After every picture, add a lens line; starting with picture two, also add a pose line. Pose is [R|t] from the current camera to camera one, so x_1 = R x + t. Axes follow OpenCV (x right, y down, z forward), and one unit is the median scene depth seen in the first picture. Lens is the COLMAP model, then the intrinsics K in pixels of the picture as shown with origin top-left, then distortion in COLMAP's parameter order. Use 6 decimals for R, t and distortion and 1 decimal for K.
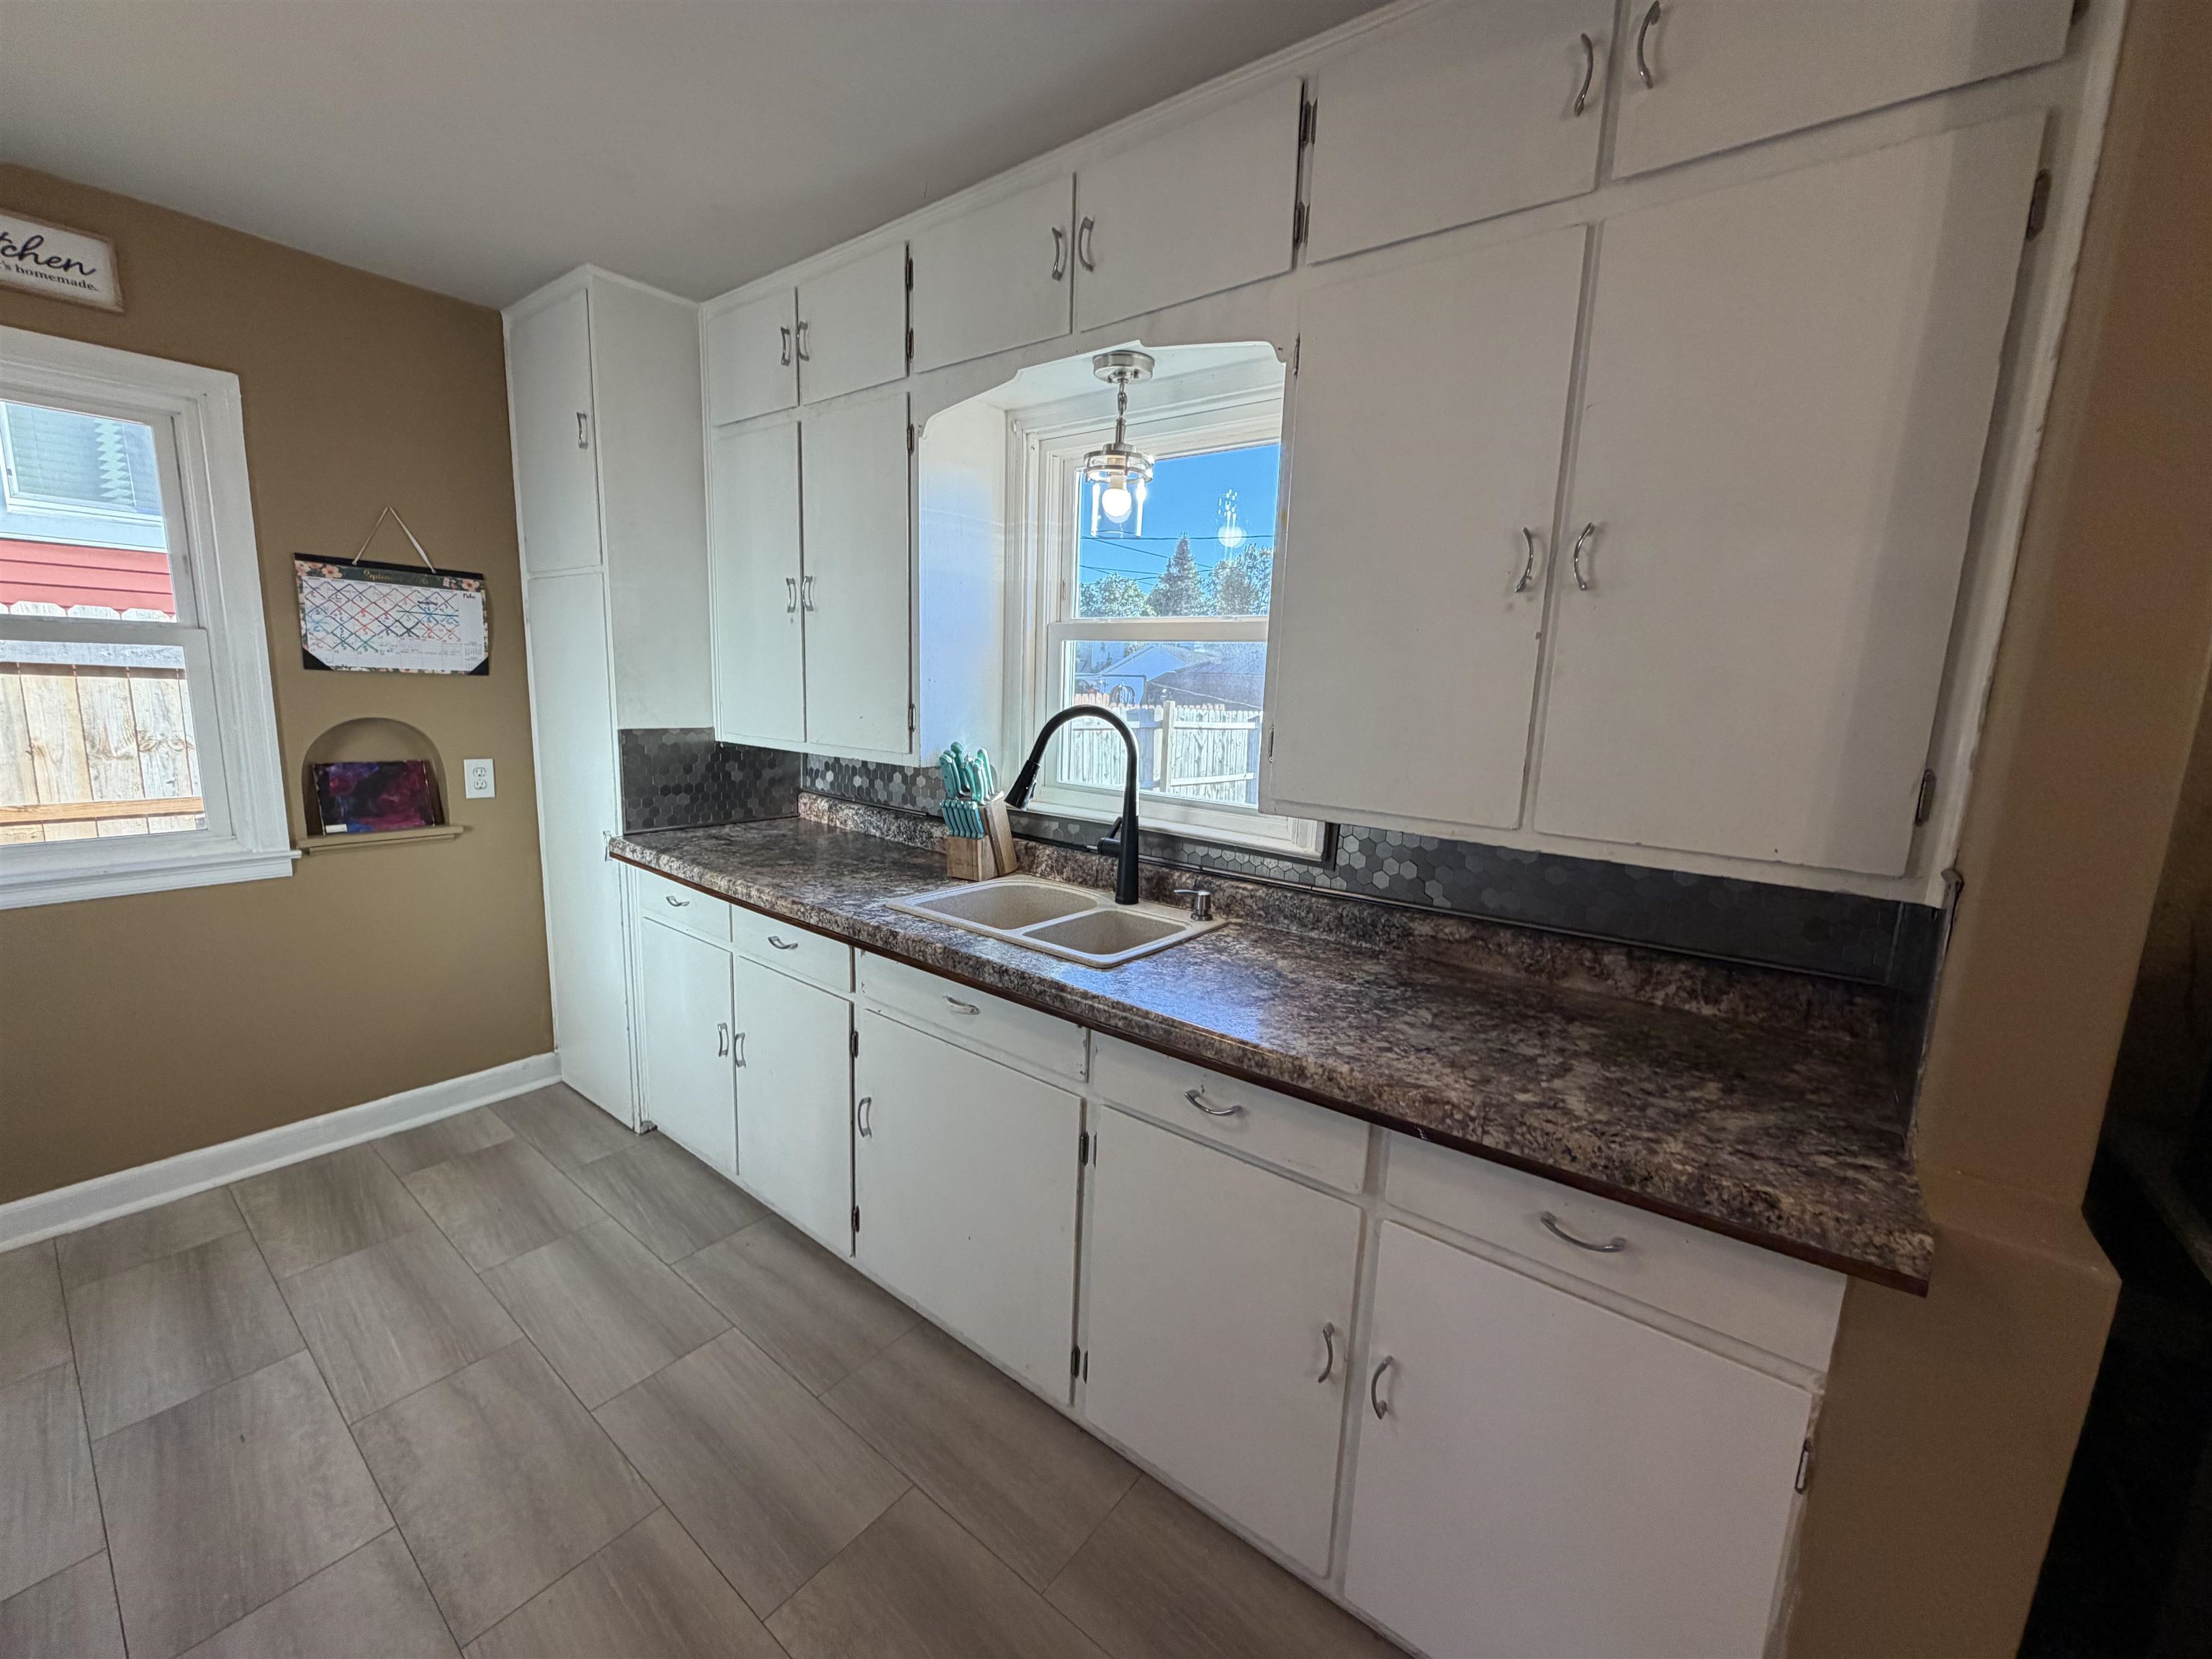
lens RADIAL K [[882.7, 0, 1101.1], [0, 882.7, 826.9], [0, 0, 1]] dist [0.000828, 0.000076]
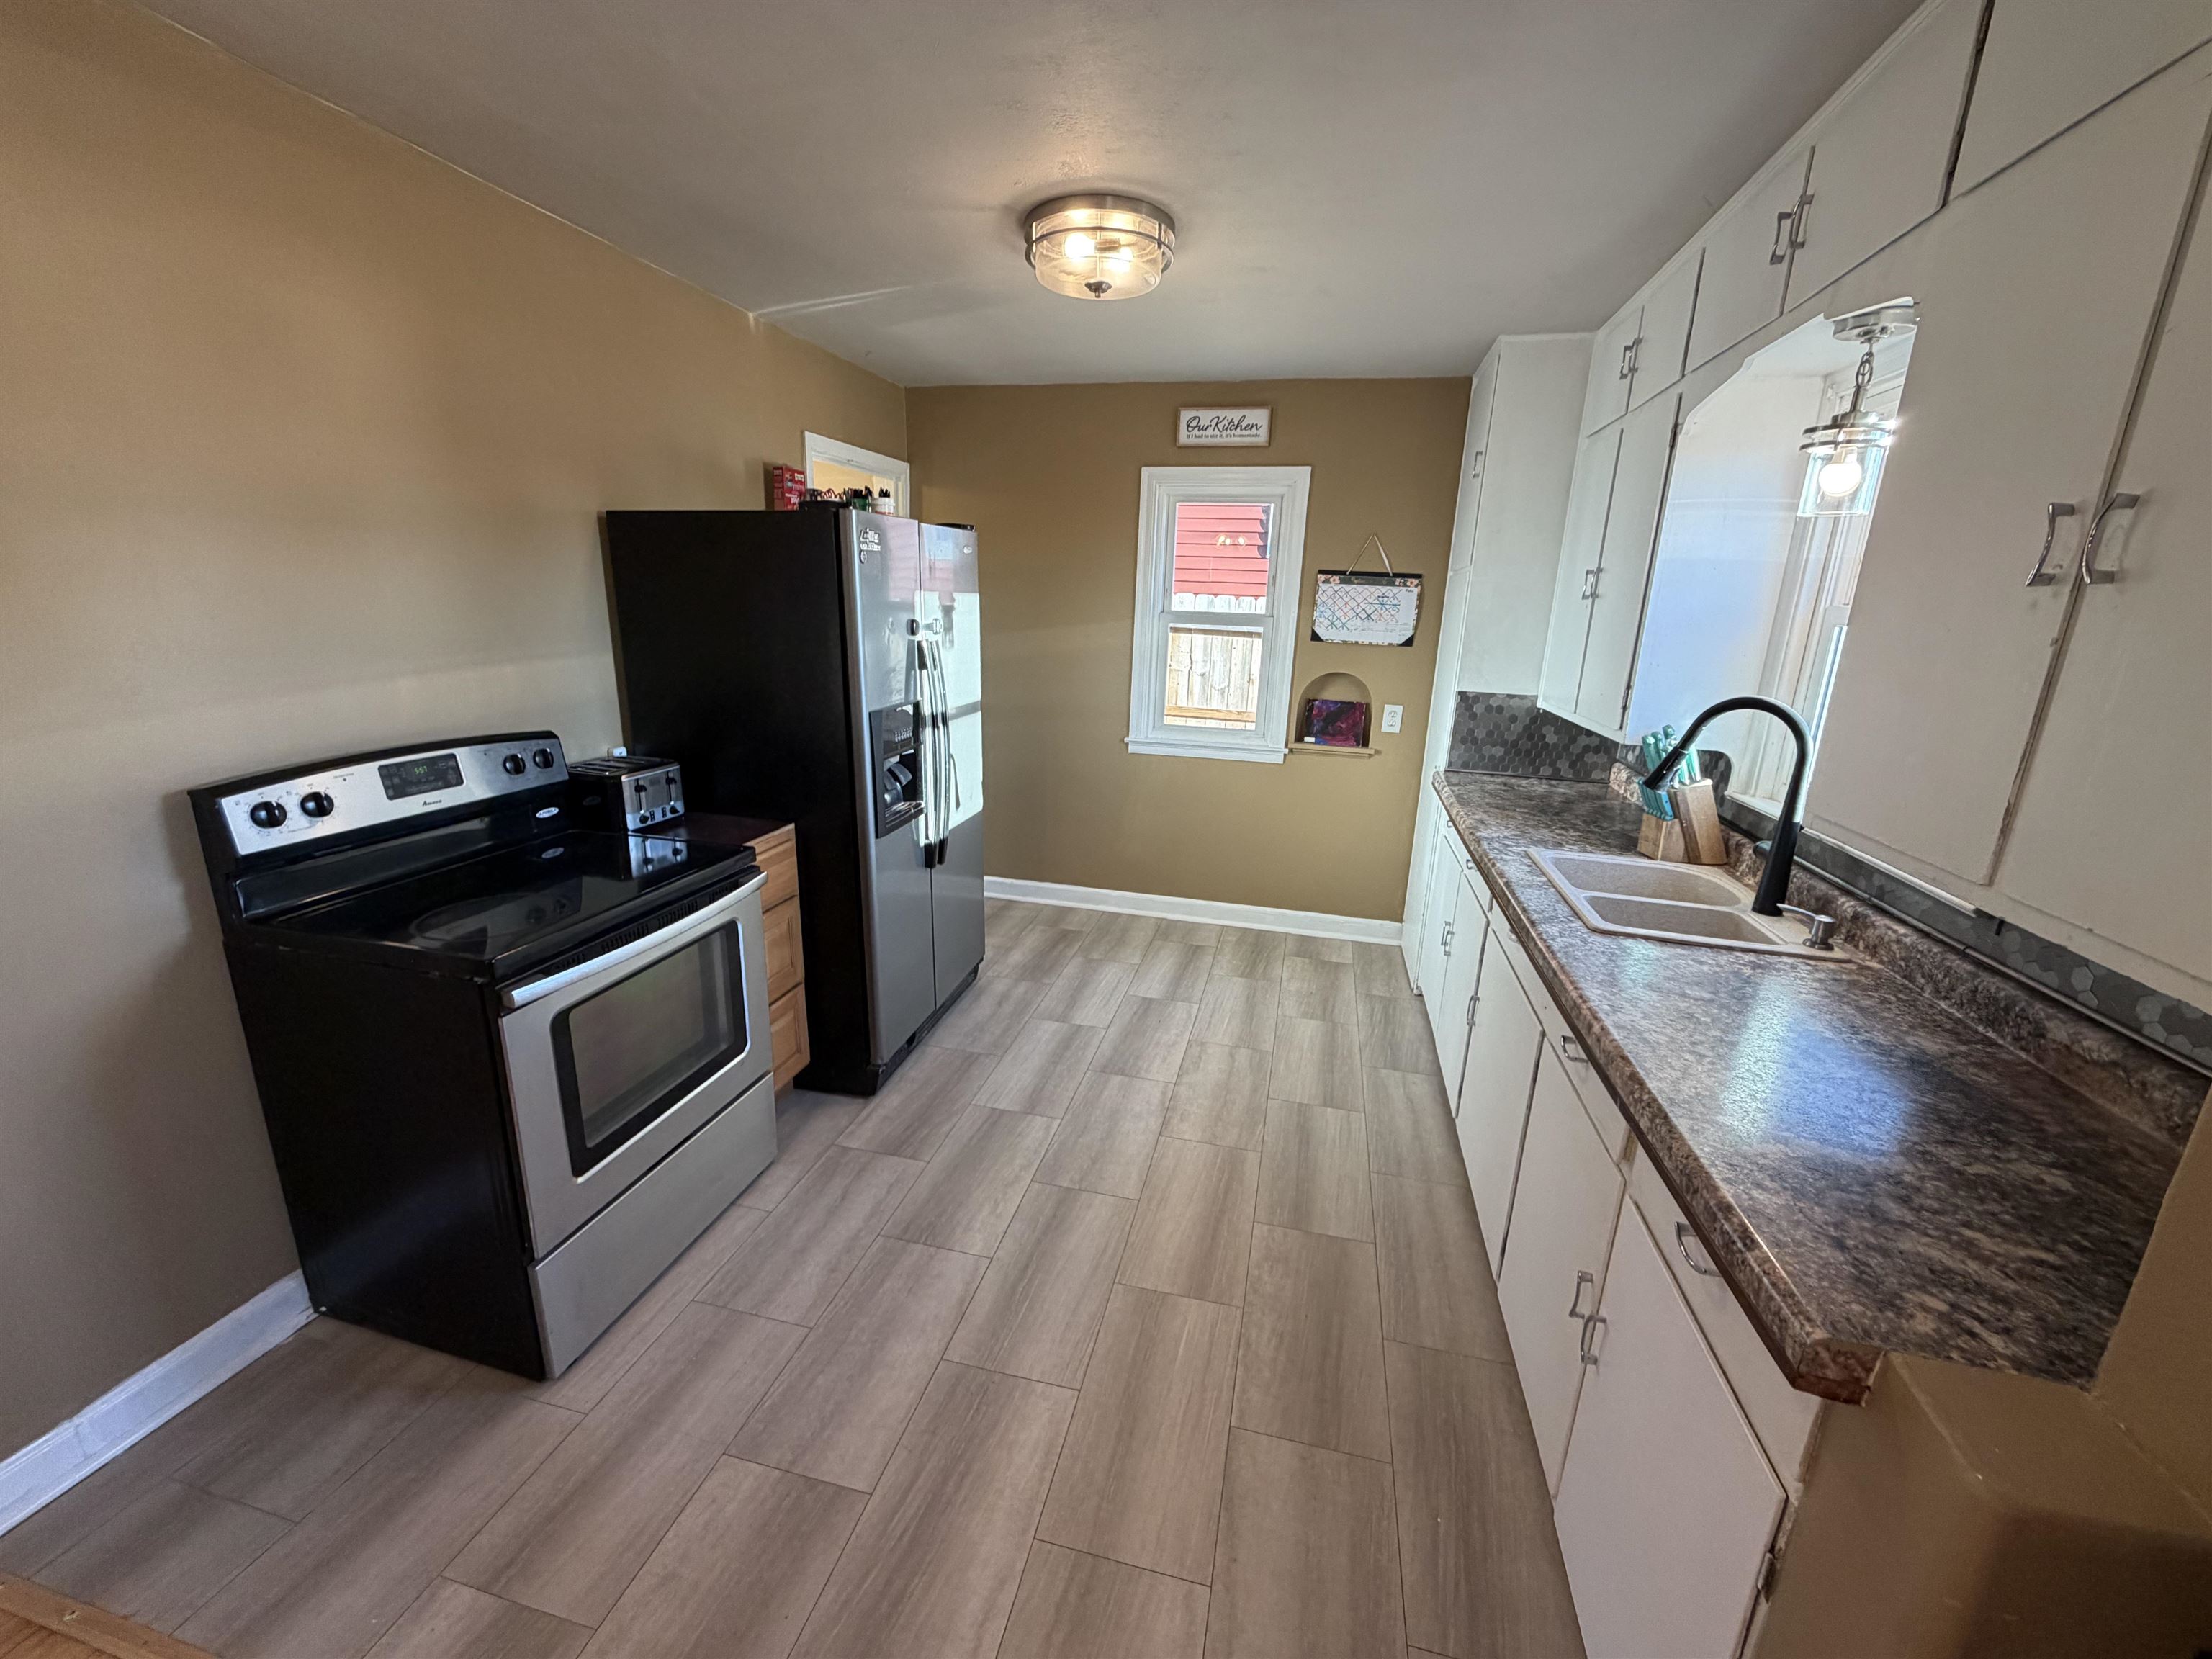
lens RADIAL K [[882.7, 0, 1101.1], [0, 882.7, 826.9], [0, 0, 1]] dist [0.000828, 0.000076]
pose [[0.411028, 0.207309, -0.887738, 0.481274], [-0.172138, 0.973932, 0.147736, -0.016866], [0.895223, 0.092090, 0.435998, -0.036339]]
